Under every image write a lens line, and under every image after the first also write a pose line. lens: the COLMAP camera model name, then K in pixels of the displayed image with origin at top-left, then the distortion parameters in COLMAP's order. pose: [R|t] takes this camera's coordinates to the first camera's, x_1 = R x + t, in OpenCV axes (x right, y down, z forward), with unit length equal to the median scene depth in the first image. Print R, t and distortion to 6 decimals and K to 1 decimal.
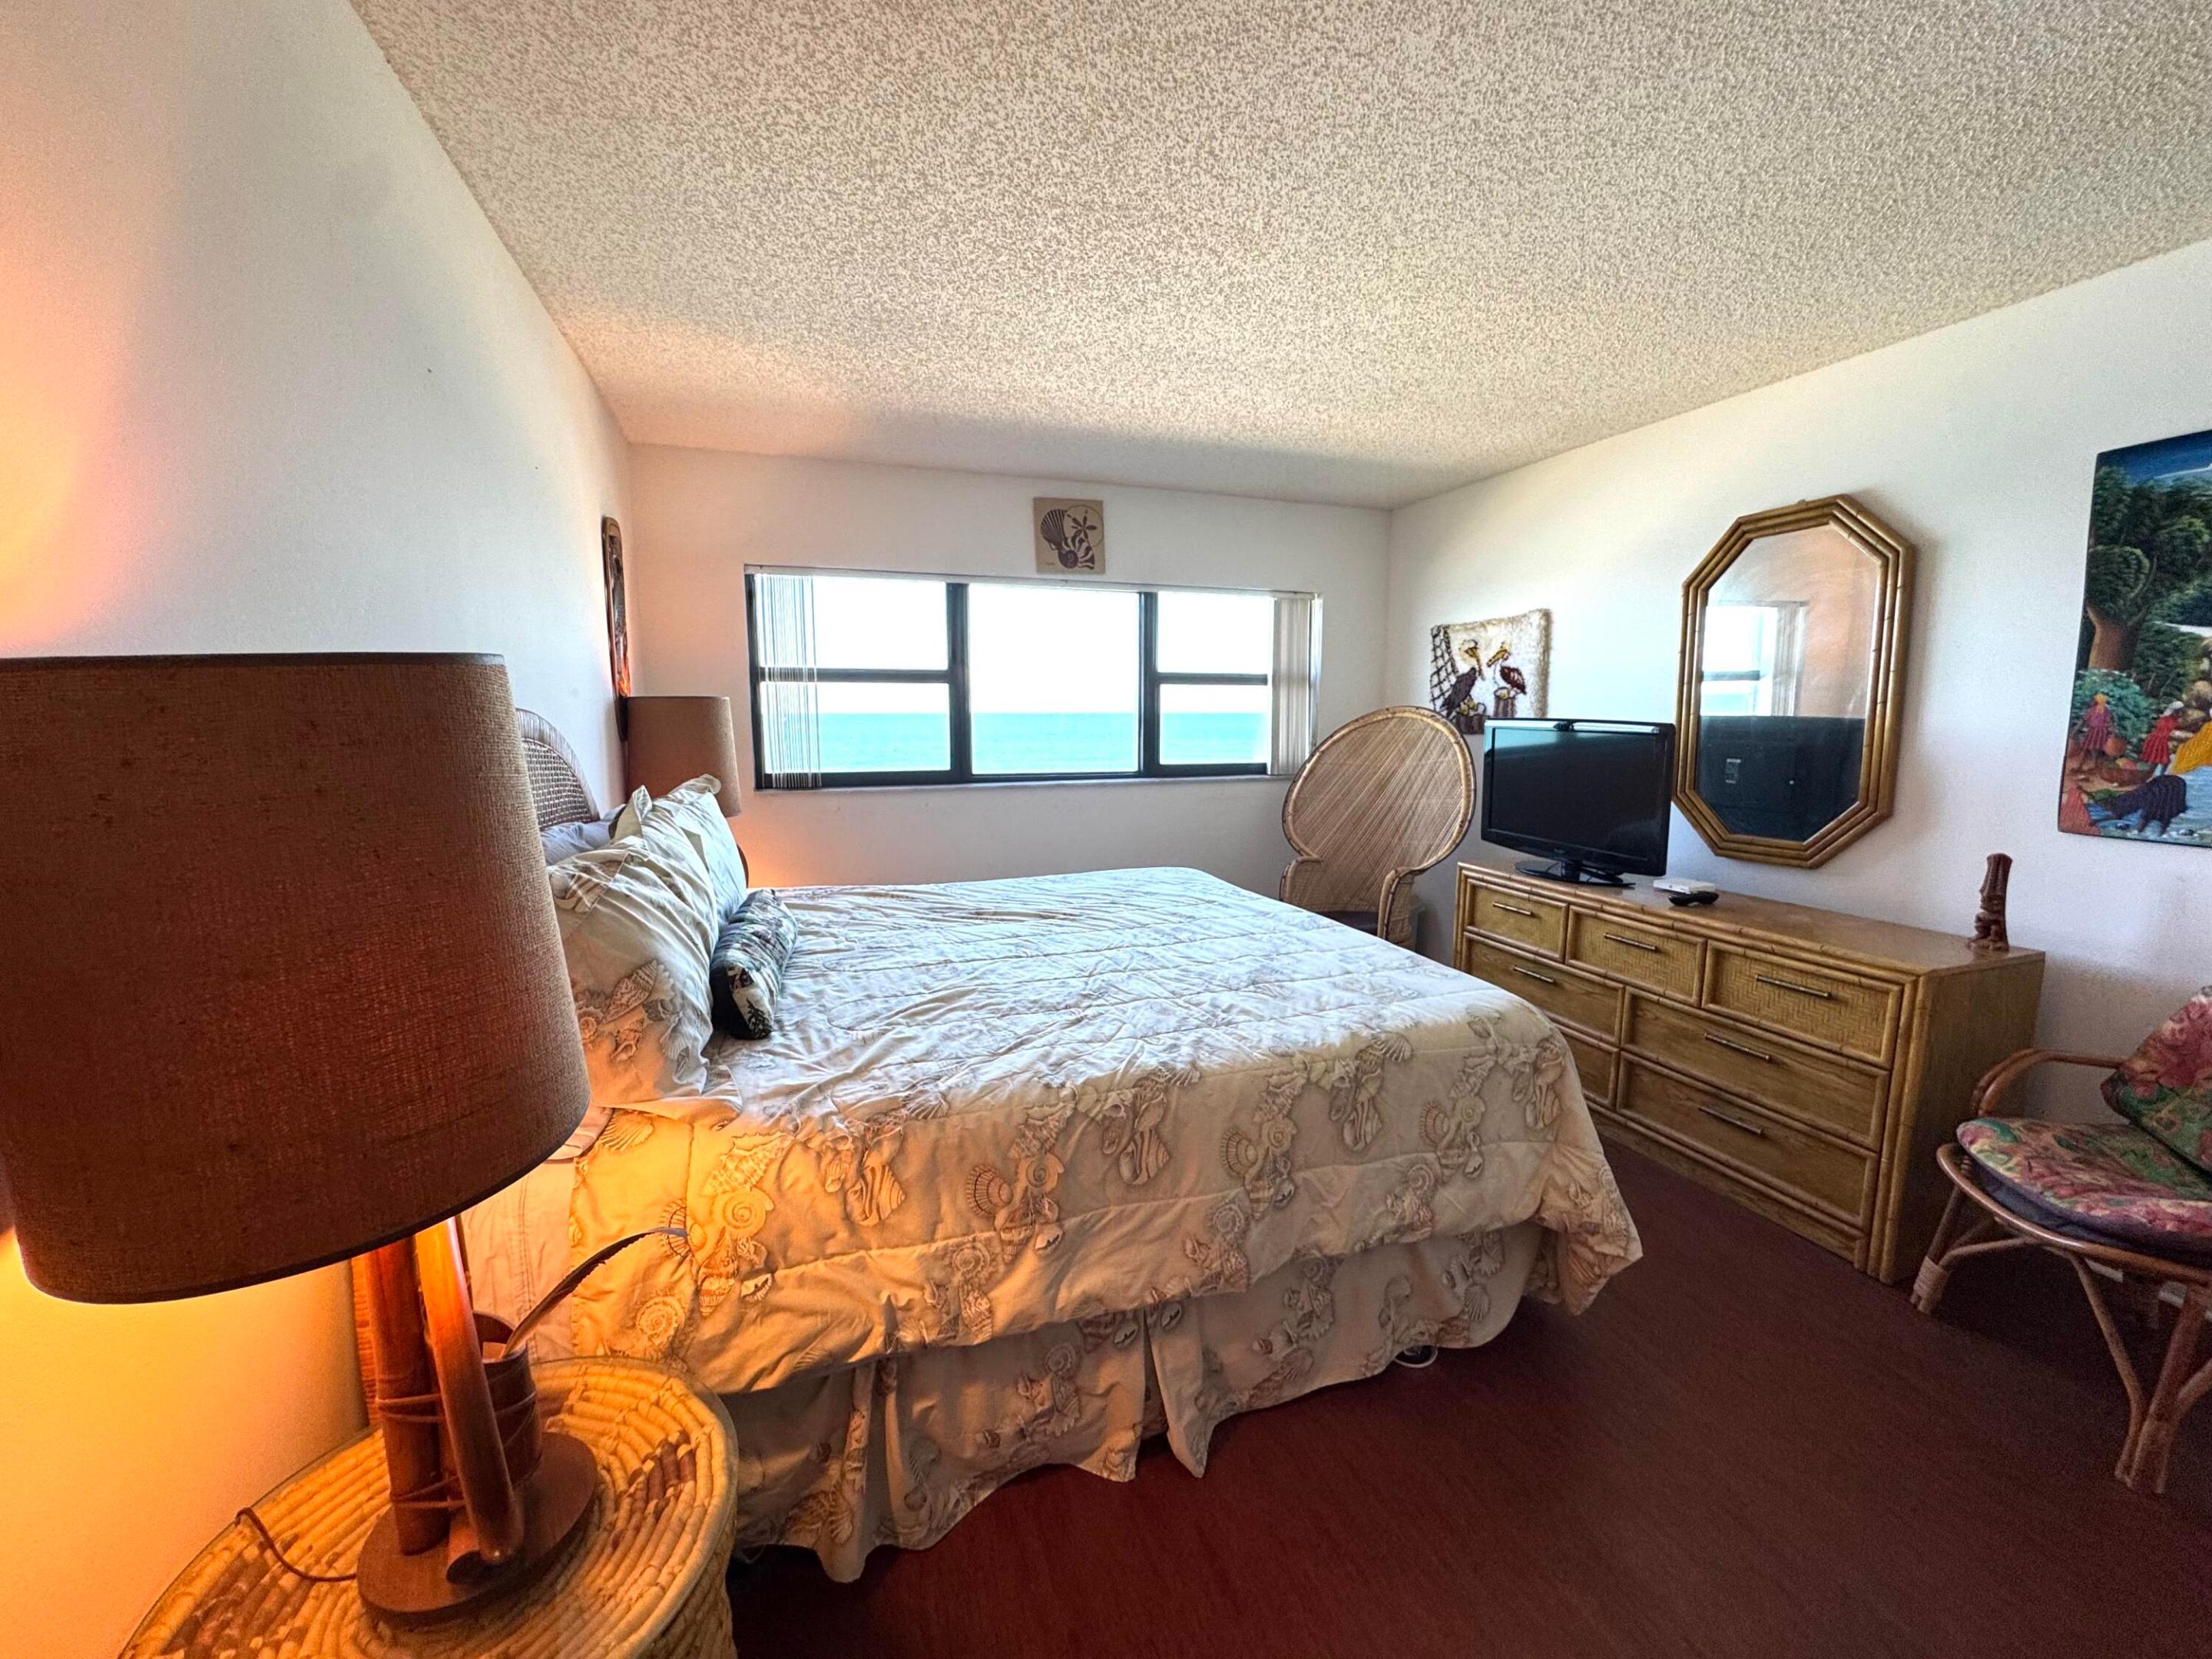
lens RADIAL K [[883.4, 0, 1115.2], [0, 883.4, 824.1], [0, 0, 1]] dist [-0.000106, 0.003565]
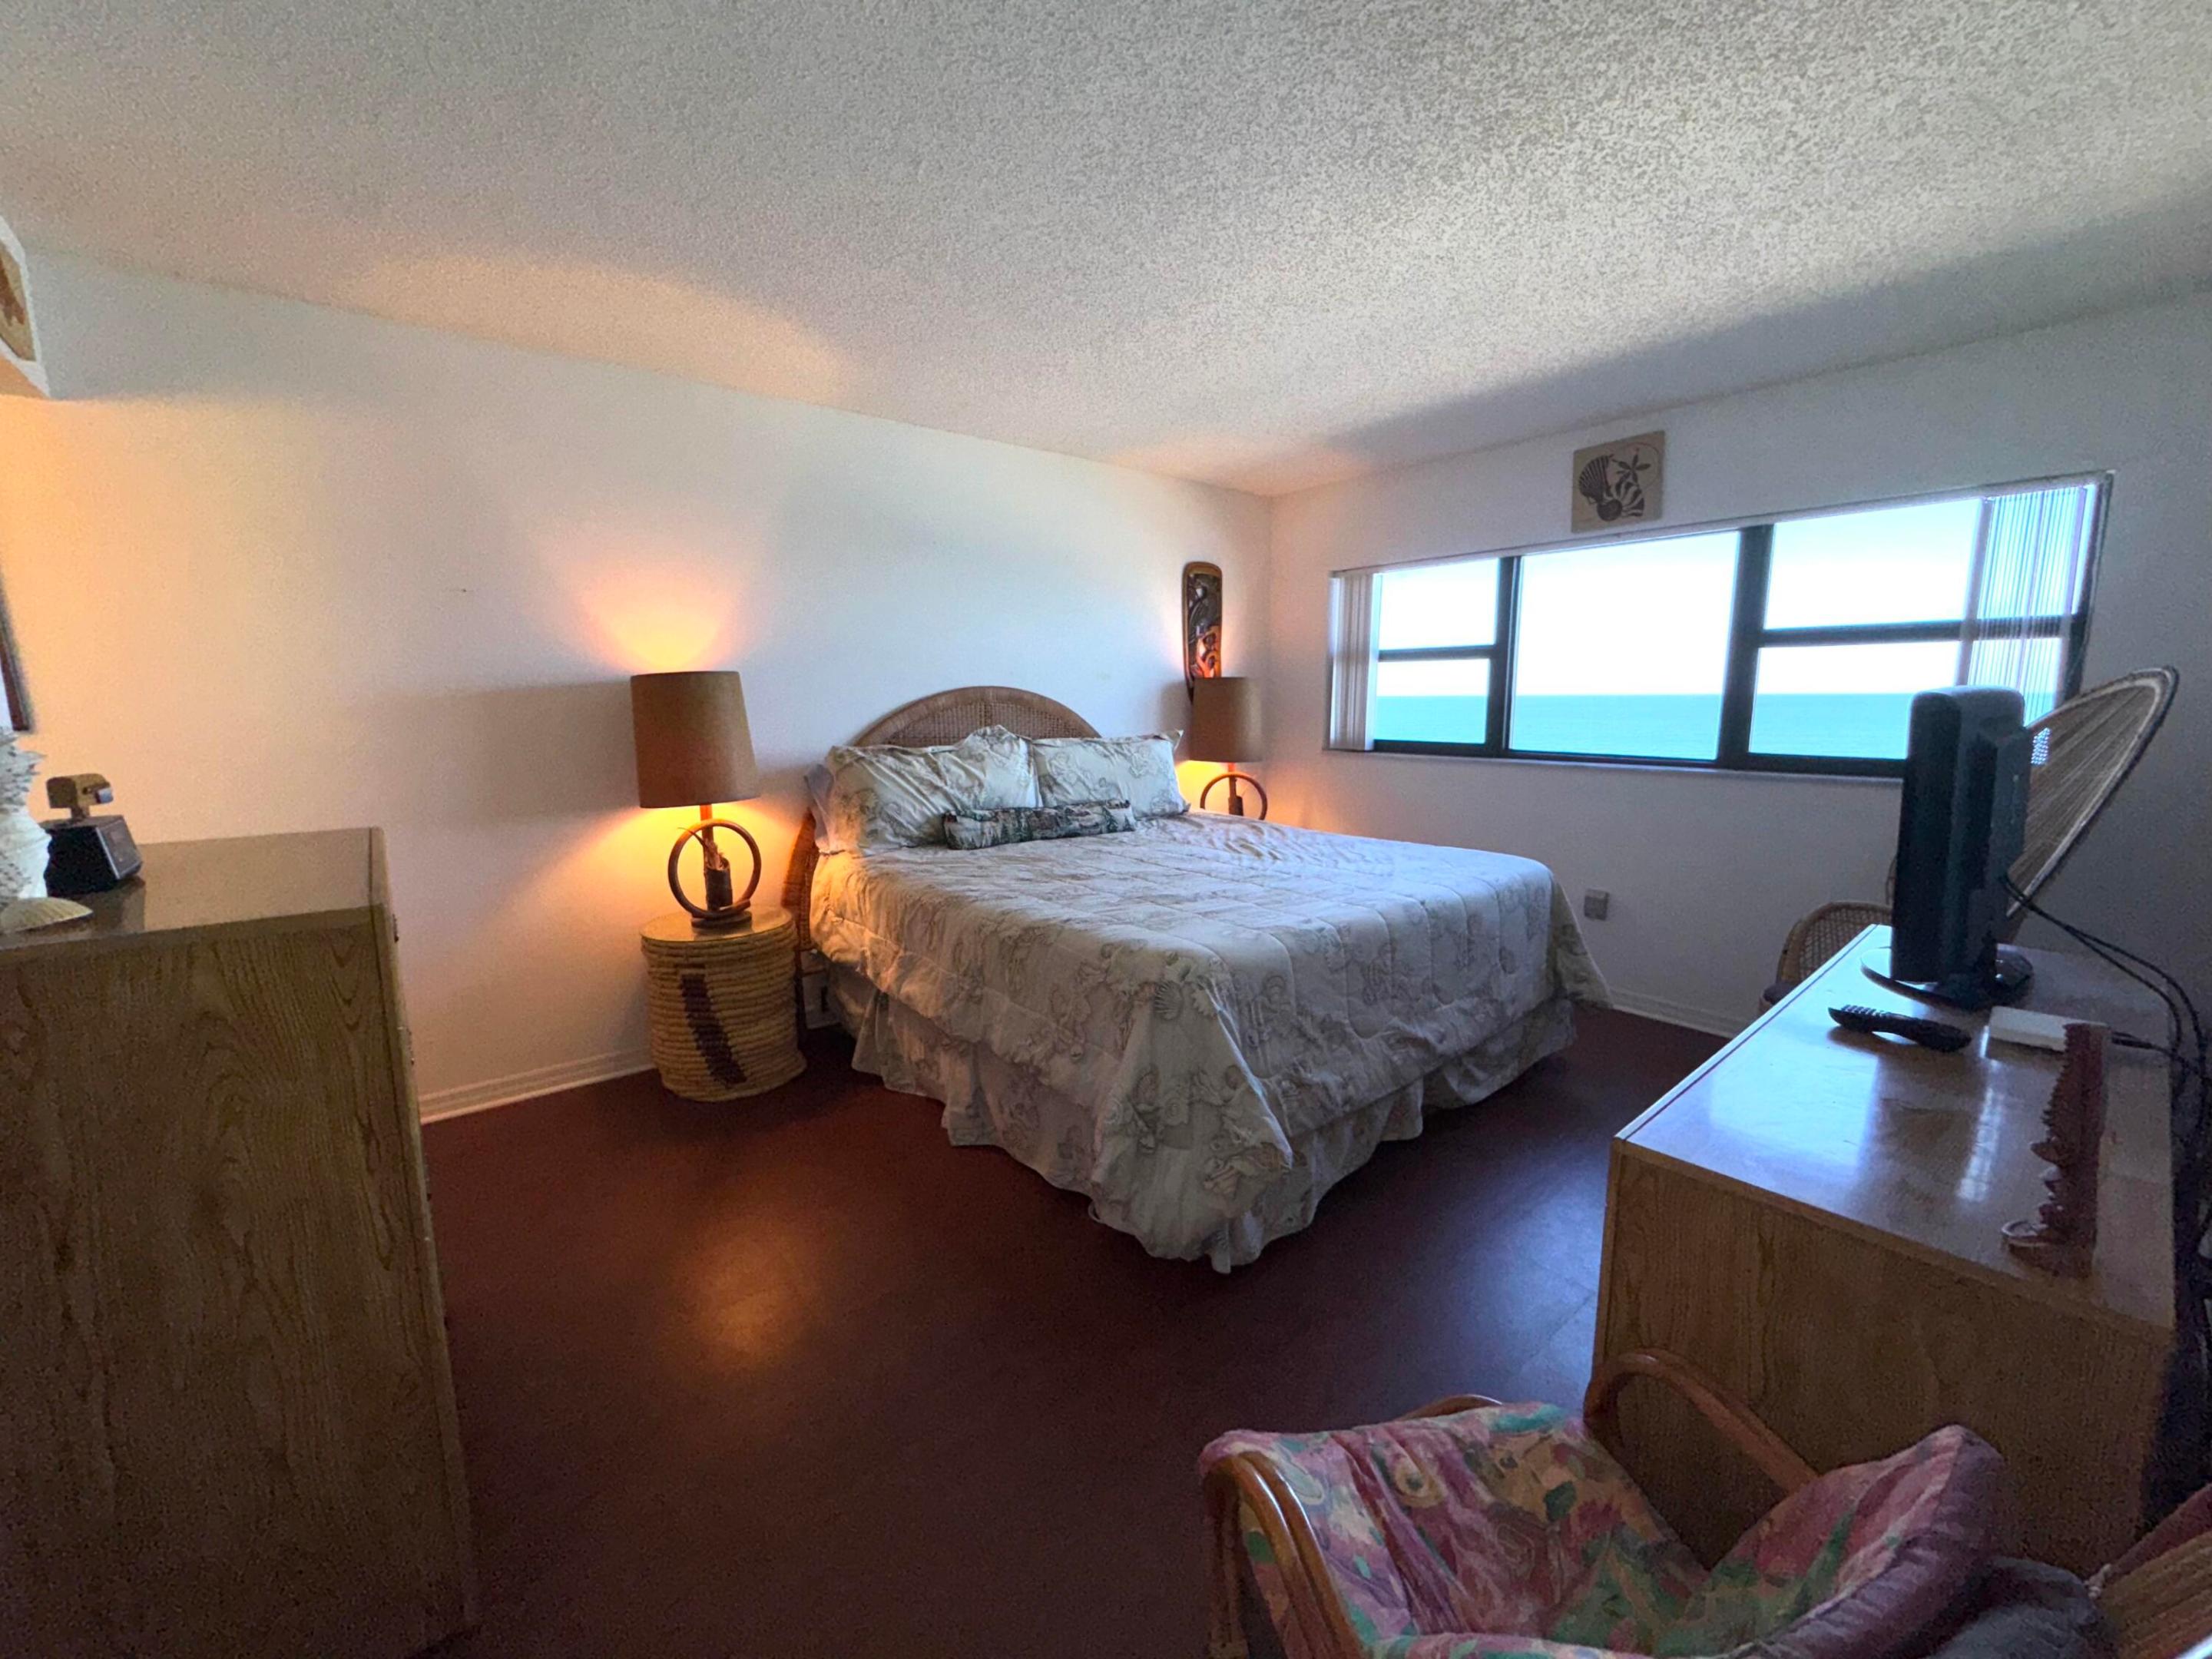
lens RADIAL K [[883.4, 0, 1115.2], [0, 883.4, 824.1], [0, 0, 1]] dist [-0.000106, 0.003565]
pose [[0.344788, 0.135162, -0.928899, 0.635532], [-0.113514, 0.988320, 0.101675, -0.024212], [0.931792, 0.070387, 0.356104, 0.246772]]
